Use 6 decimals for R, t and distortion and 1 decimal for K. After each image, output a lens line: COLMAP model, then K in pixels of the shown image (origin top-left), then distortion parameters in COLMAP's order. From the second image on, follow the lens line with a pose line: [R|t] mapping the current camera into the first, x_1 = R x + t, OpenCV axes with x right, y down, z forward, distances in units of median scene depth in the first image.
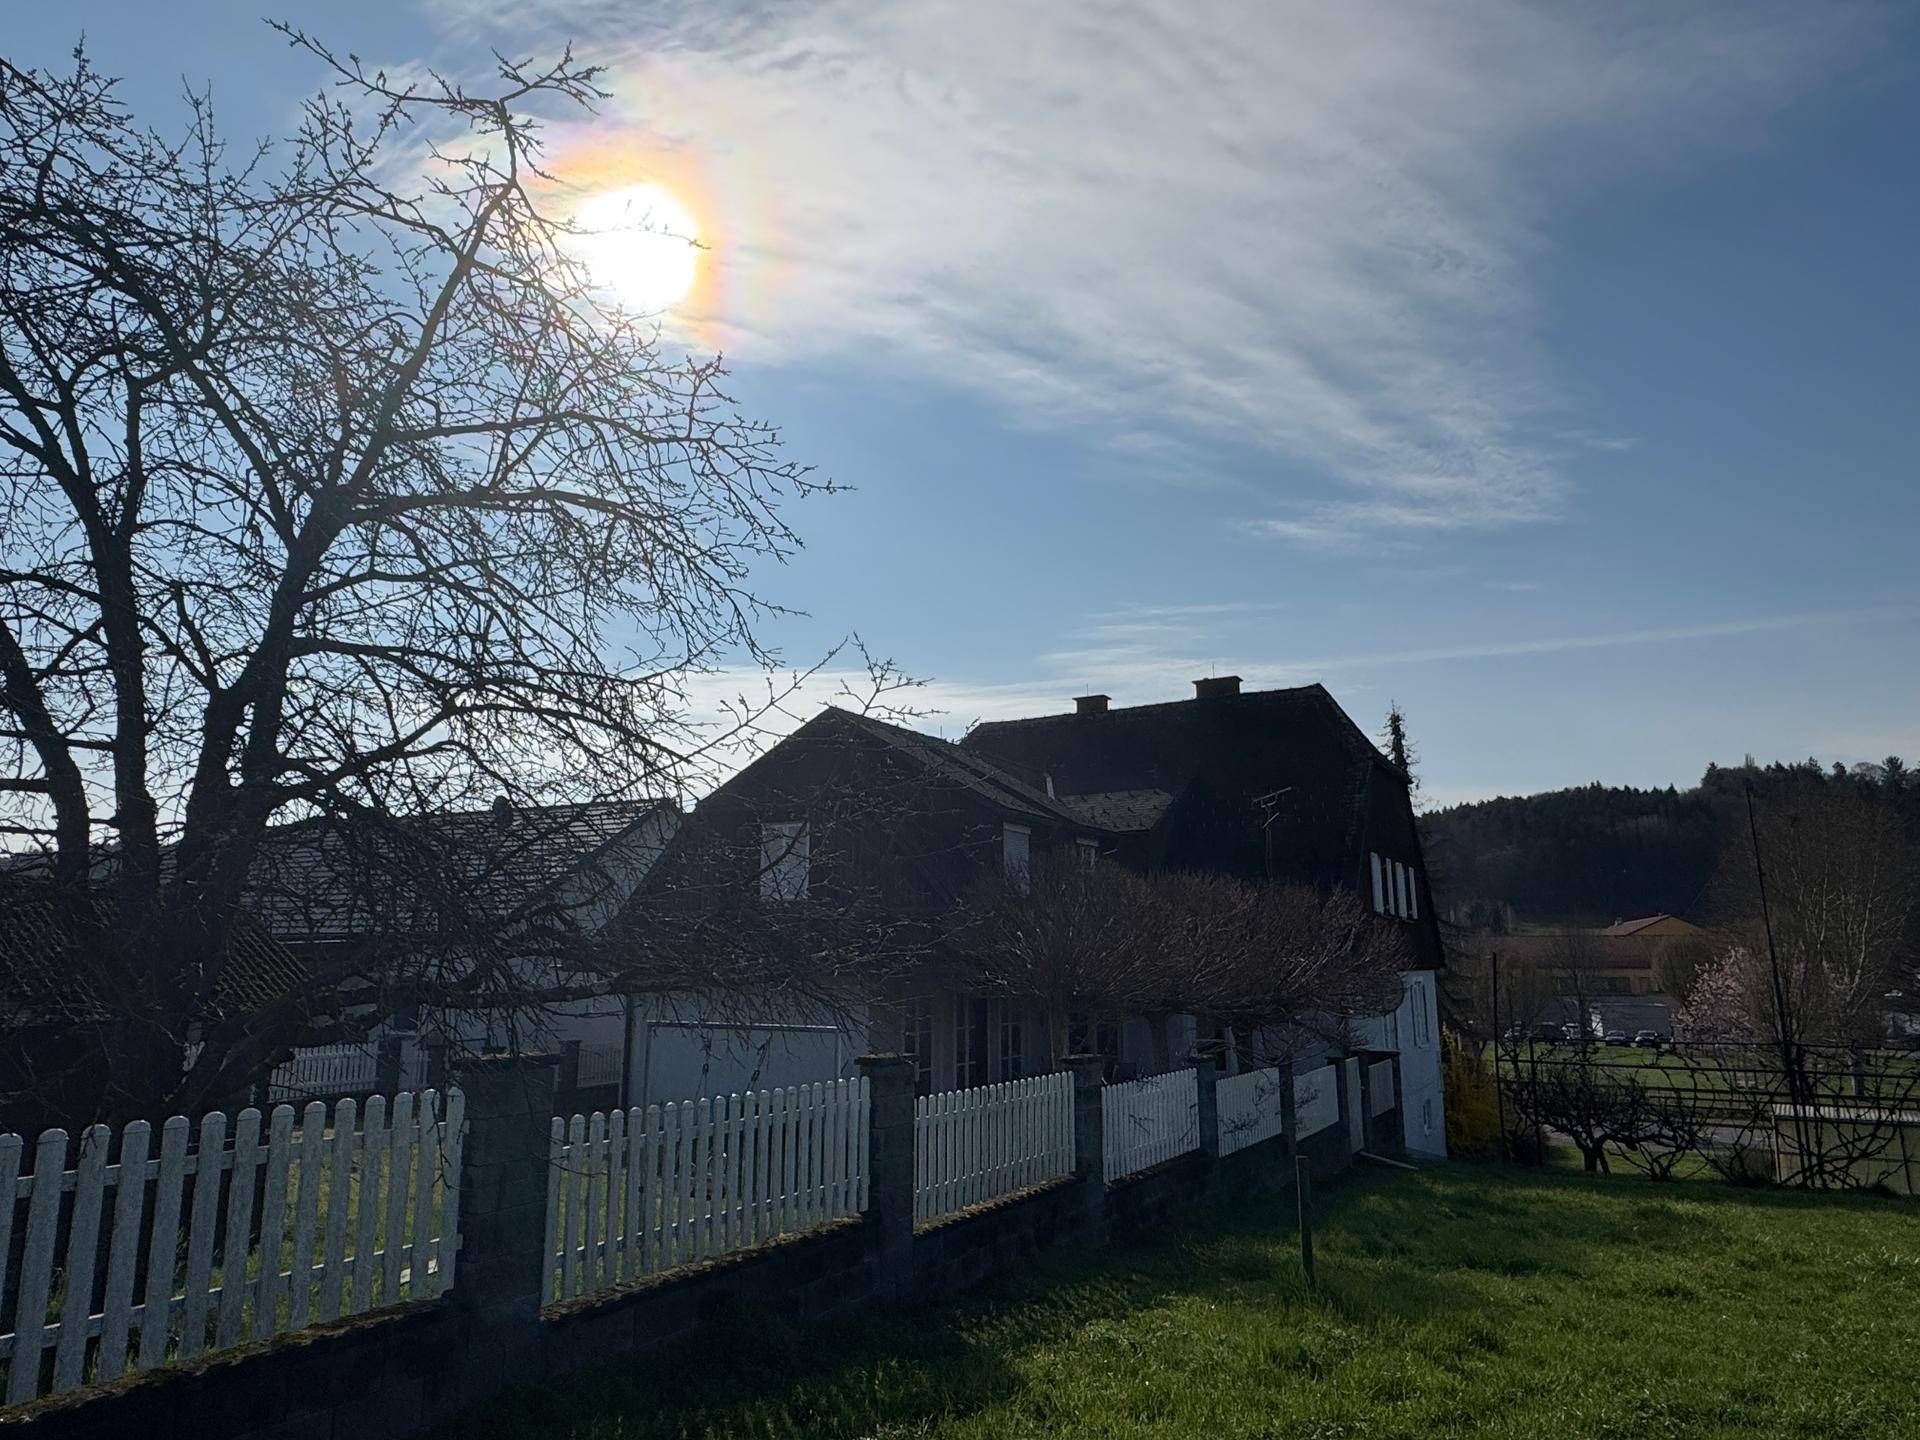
lens RADIAL K [[1146.7, 0, 958.7], [0, 1146.7, 728.9], [0, 0, 1]] dist [-0.002227, 0.001425]
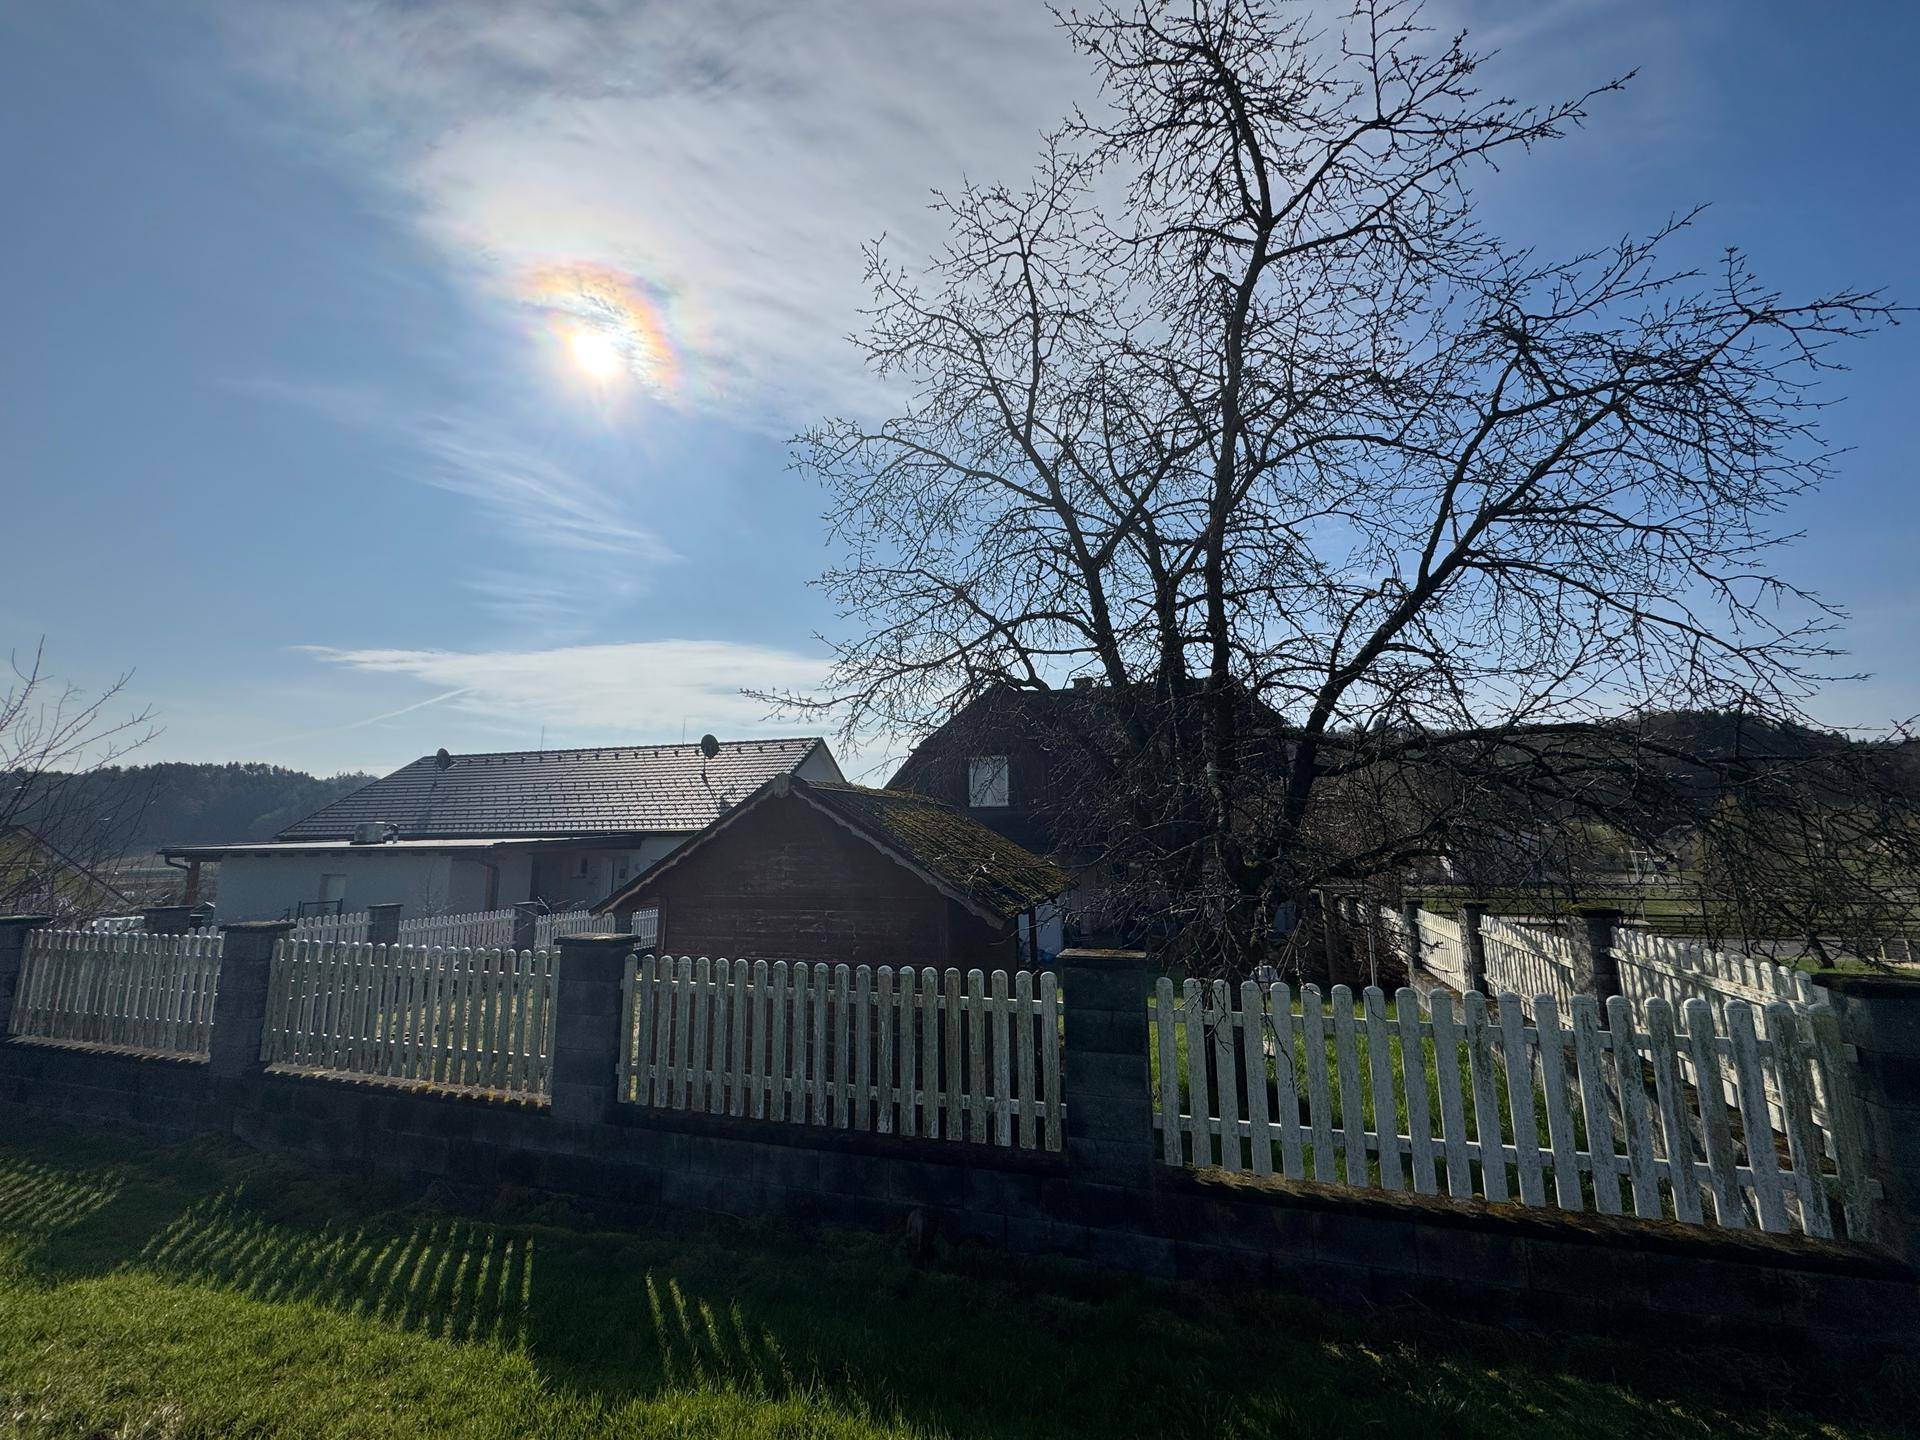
lens RADIAL K [[755.8, 0, 923.9], [0, 755.8, 727.6], [0, 0, 1]] dist [-0.008781, 0.000158]
pose [[0.981170, 0.022753, 0.191803, -0.599021], [-0.030689, 0.998787, 0.038505, 0.009271], [-0.190695, -0.043666, 0.980678, 0.068169]]
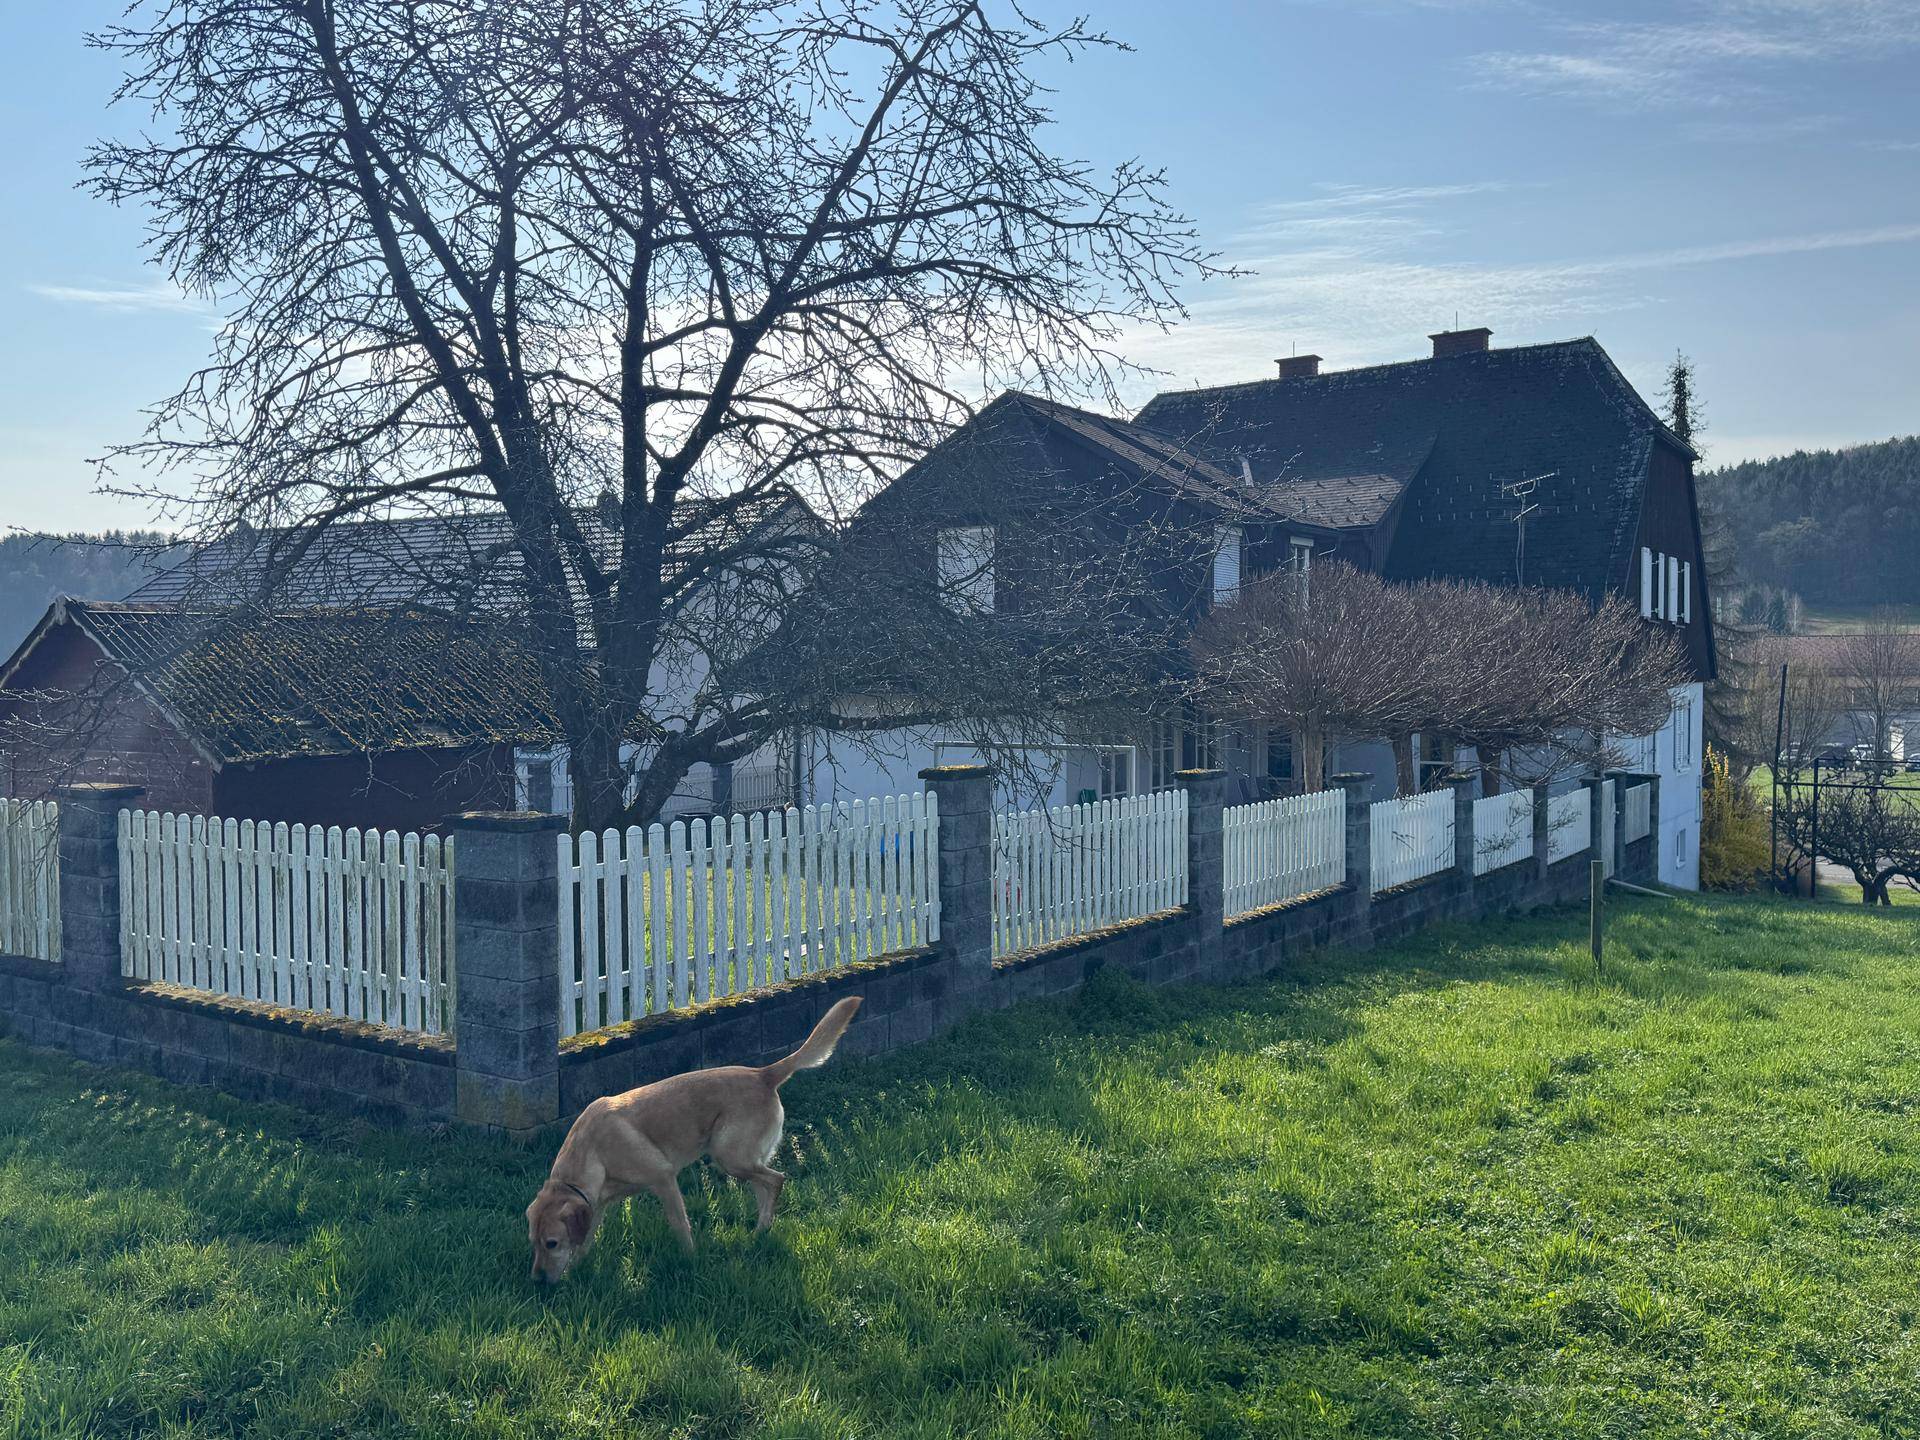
lens RADIAL K [[1471.7, 0, 954.5], [0, 1471.7, 713.5], [0, 0, 1]] dist [0.121096, -0.201492]
pose [[0.997788, -0.002970, -0.066407, -0.115057], [0.017998, 0.973756, 0.226880, -0.050886], [0.063990, -0.227574, 0.971656, -0.205879]]
